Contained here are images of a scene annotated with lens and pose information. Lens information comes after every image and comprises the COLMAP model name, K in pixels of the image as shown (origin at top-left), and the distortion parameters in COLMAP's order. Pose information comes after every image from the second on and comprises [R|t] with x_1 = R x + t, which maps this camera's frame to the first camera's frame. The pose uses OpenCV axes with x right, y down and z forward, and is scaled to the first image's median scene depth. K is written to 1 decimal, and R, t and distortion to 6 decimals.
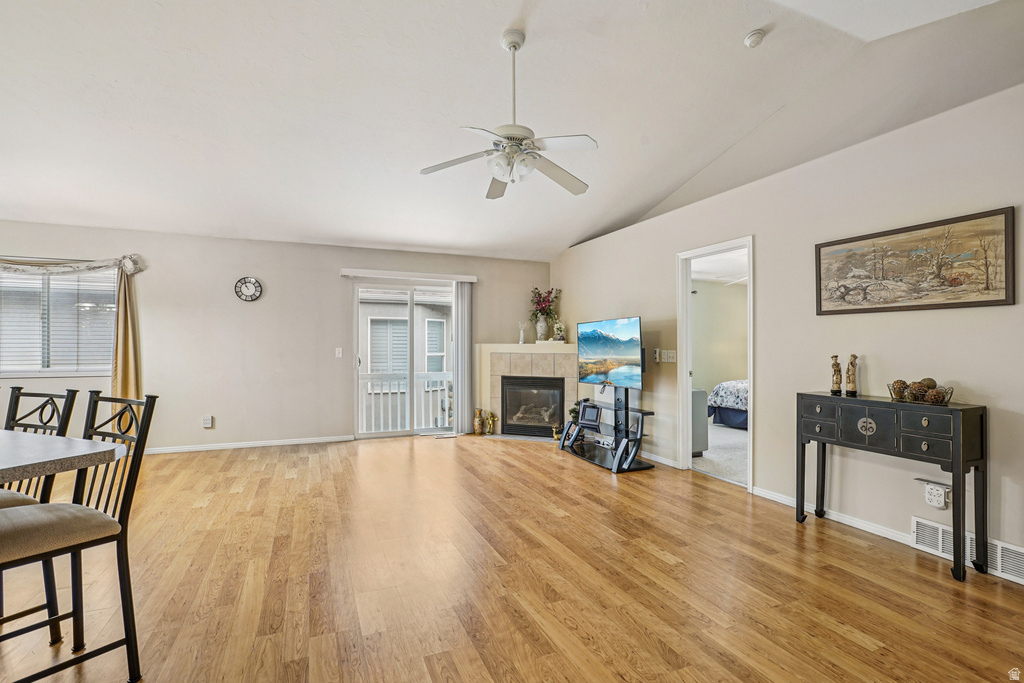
lens RADIAL K [[480.6, 0, 517.4], [0, 480.6, 344.7], [0, 0, 1]] dist [-0.047826, 0.023930]
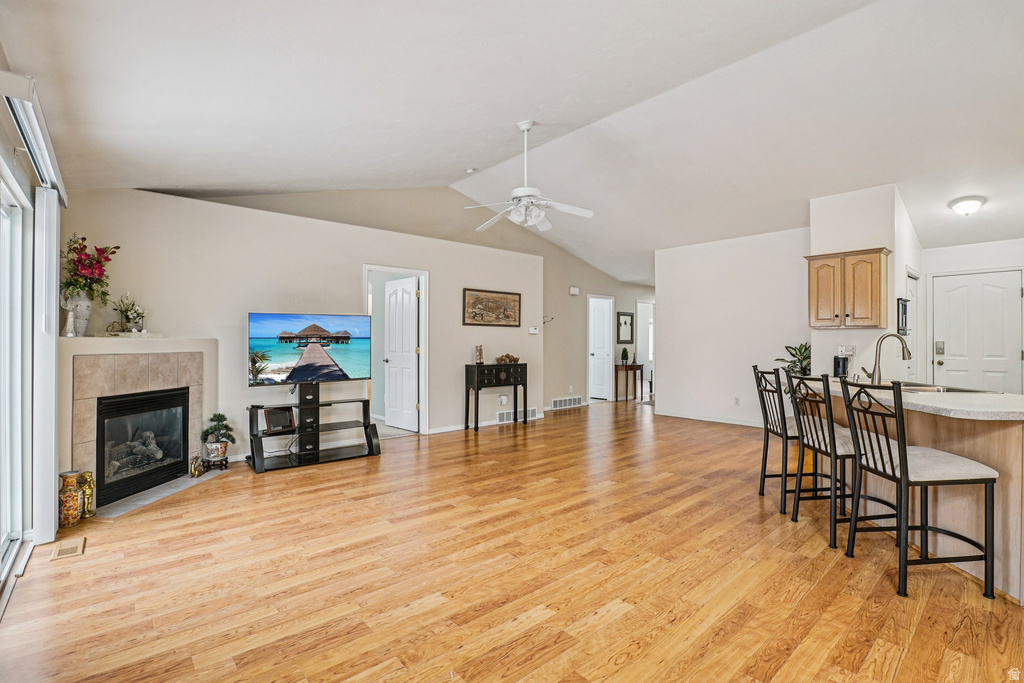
lens RADIAL K [[472.1, 0, 523.5], [0, 472.1, 334.4], [0, 0, 1]] dist [-0.032403, 0.000883]
pose [[-0.317235, 0.010320, 0.948291, -1.092715], [-0.003922, 0.999918, -0.012194, -0.001460], [-0.948339, -0.007588, -0.317169, 1.186213]]
